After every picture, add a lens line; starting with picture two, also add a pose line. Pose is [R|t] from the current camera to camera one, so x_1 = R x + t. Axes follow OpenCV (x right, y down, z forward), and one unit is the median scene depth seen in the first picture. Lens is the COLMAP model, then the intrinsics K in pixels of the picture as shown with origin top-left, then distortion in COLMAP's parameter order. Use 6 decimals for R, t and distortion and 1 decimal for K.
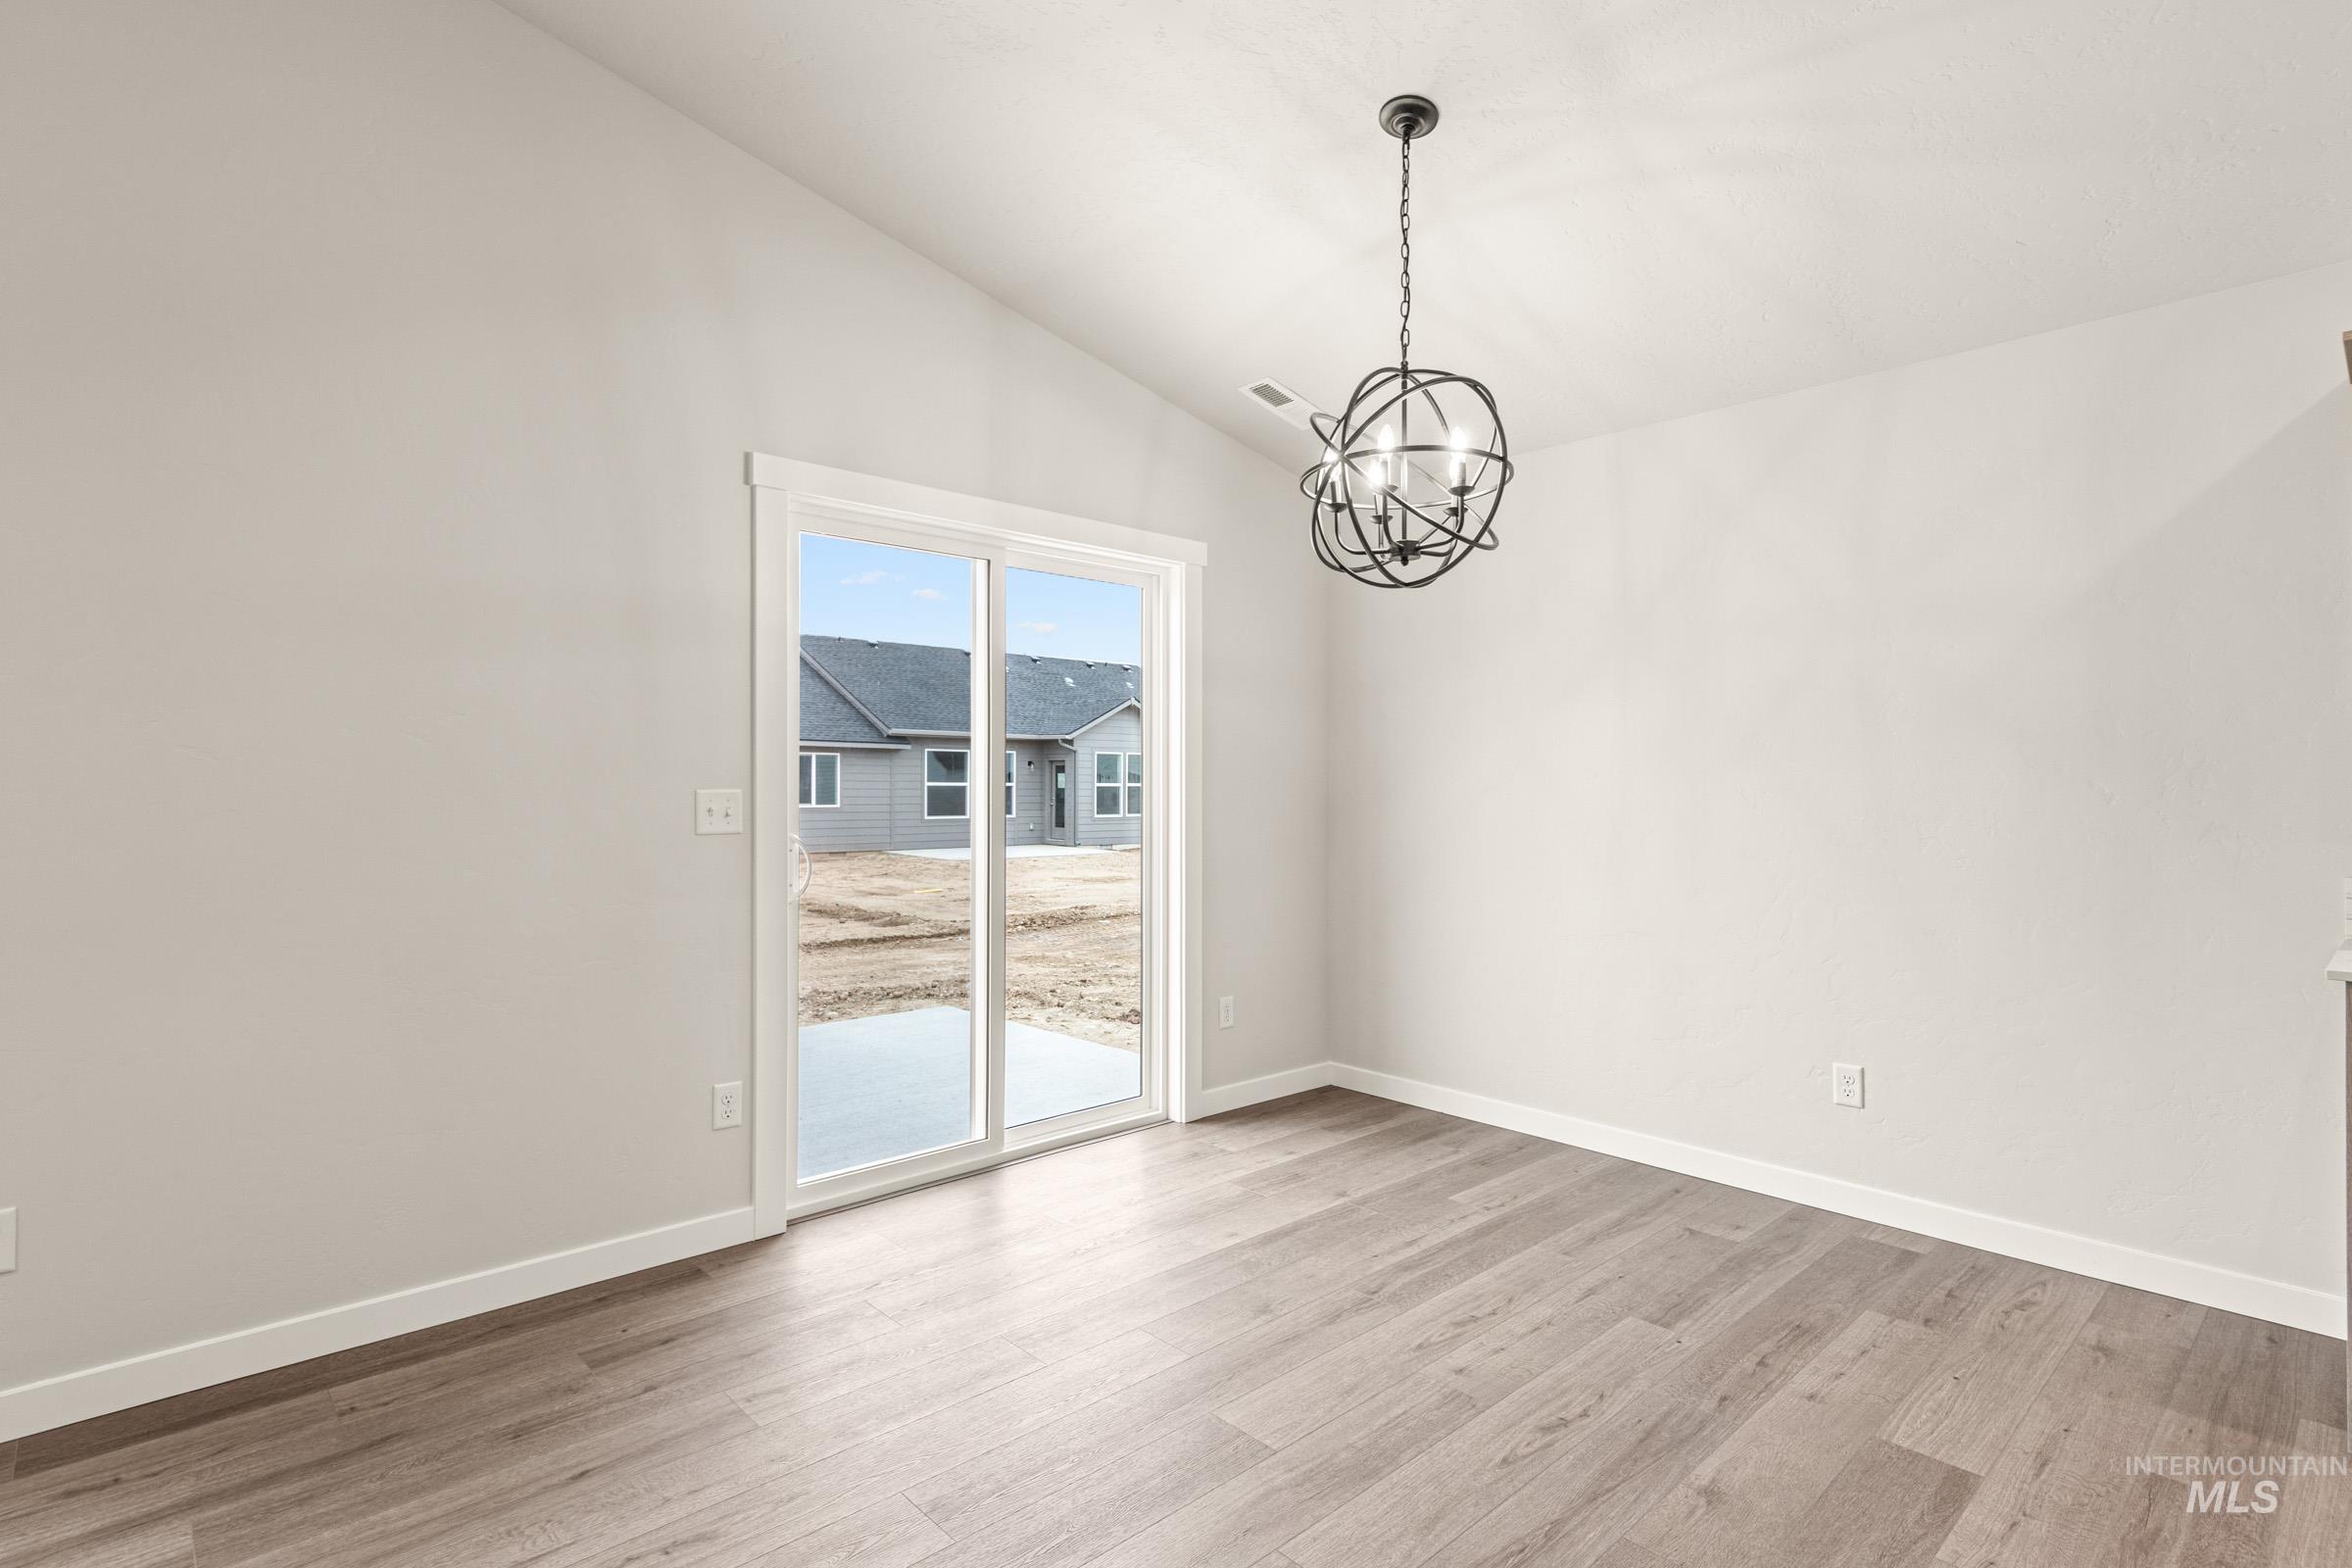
lens RADIAL K [[1156.7, 0, 1176.0], [0, 1156.7, 784.0], [0, 0, 1]] dist [0.001297, 0.000121]
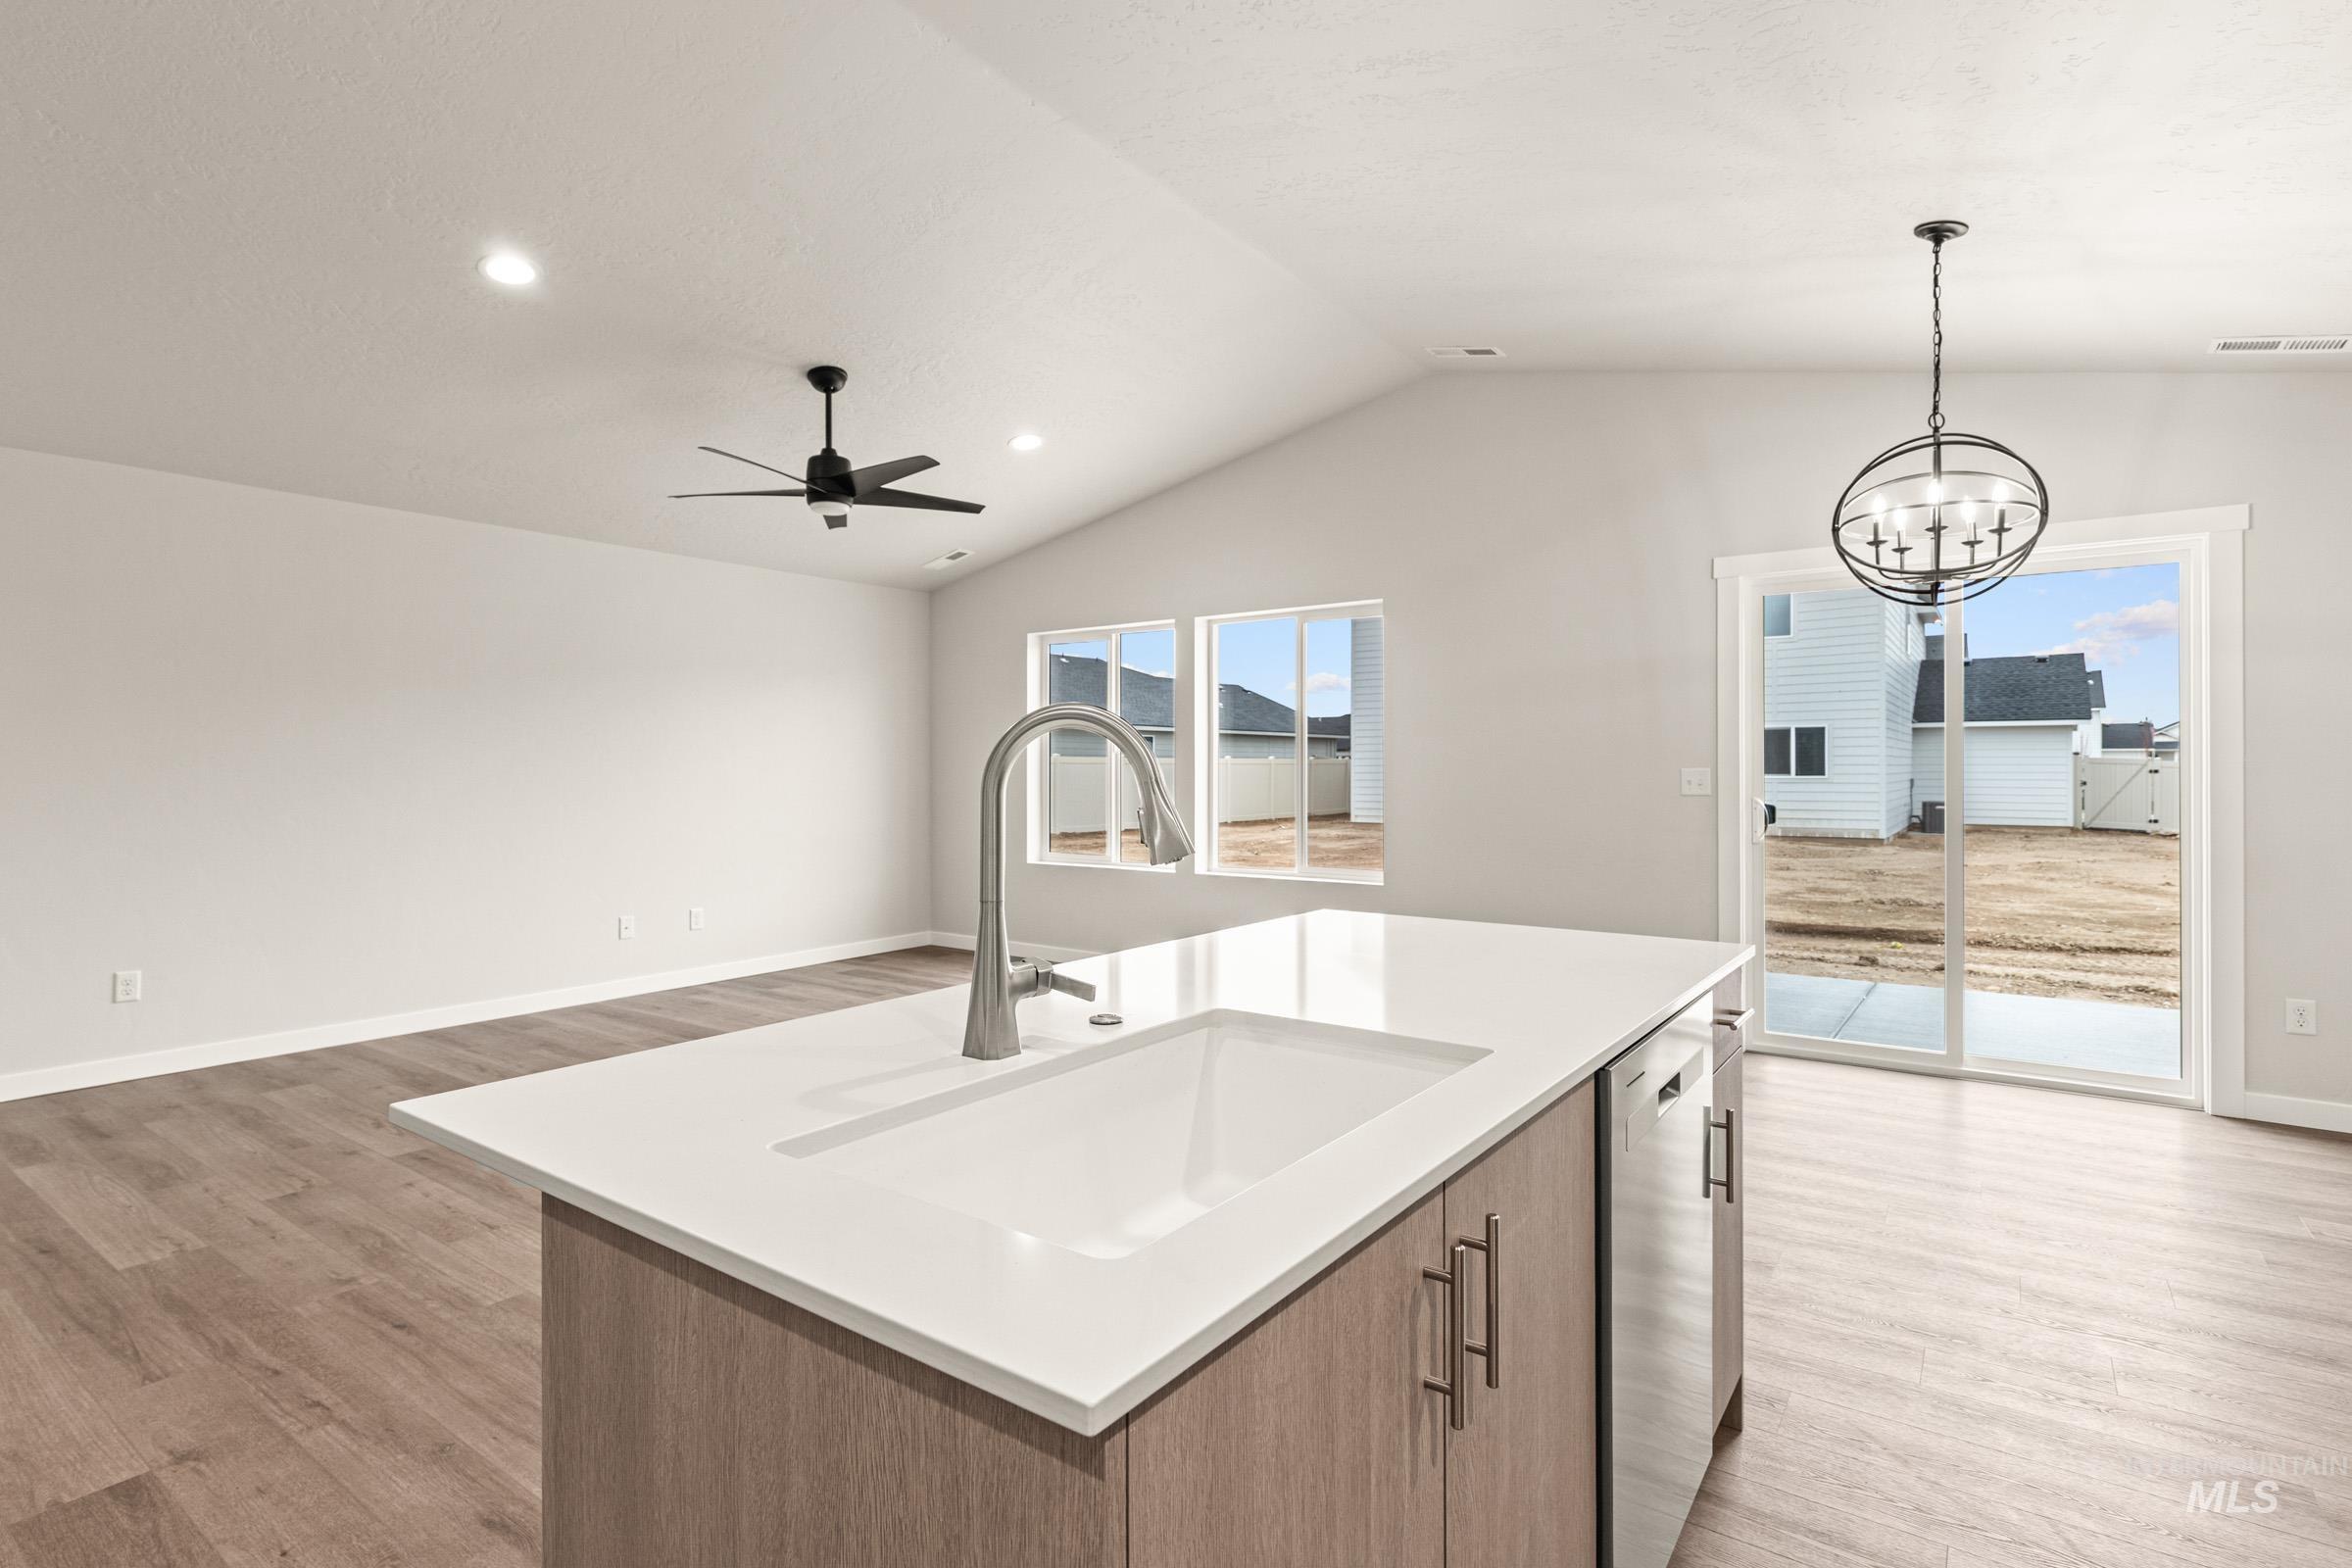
lens RADIAL K [[1156.7, 0, 1176.0], [0, 1156.7, 784.0], [0, 0, 1]] dist [0.001297, 0.000121]
pose [[0.194366, 0.010362, -0.980874, 1.079532], [0.002053, 0.999938, 0.010971, 0.006969], [0.980927, -0.004146, 0.194332, -0.046843]]
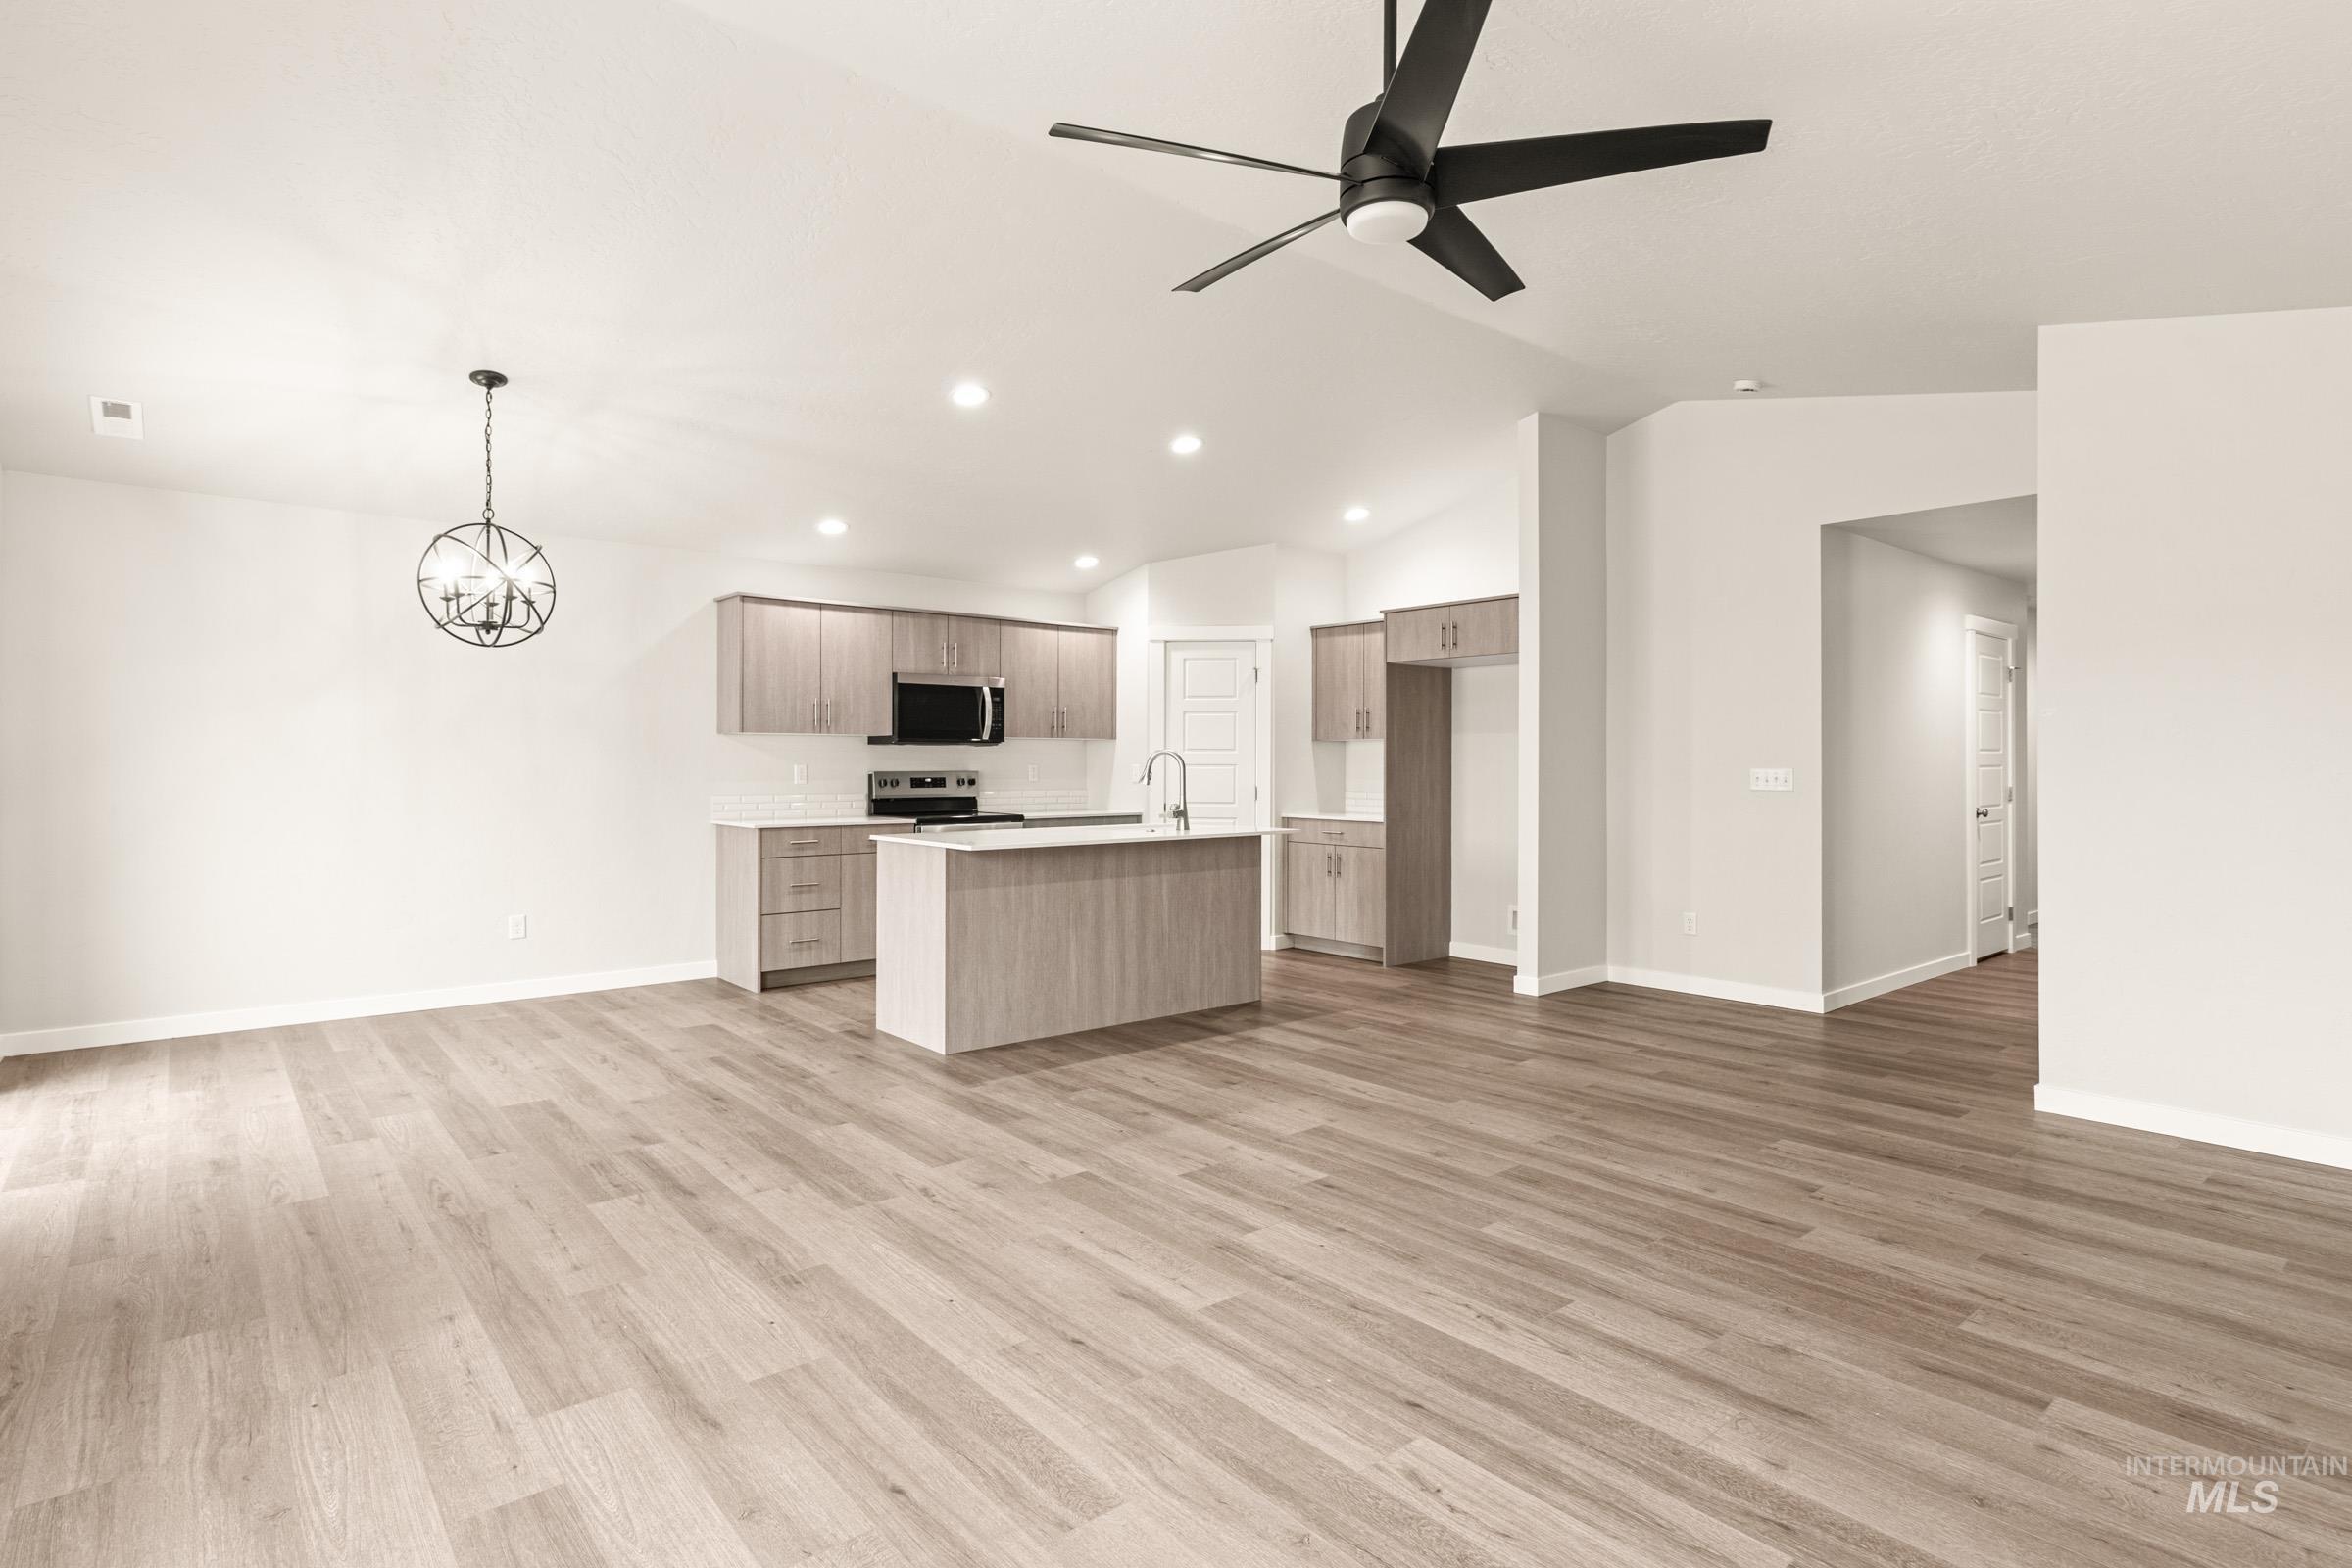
lens RADIAL K [[1156.7, 0, 1176.0], [0, 1156.7, 784.0], [0, 0, 1]] dist [0.001297, 0.000121]
pose [[0.040087, -0.019298, 0.999010, -1.285053], [-0.004650, 0.999799, 0.019499, -0.000452], [-0.999185, -0.005427, 0.039989, -0.093947]]
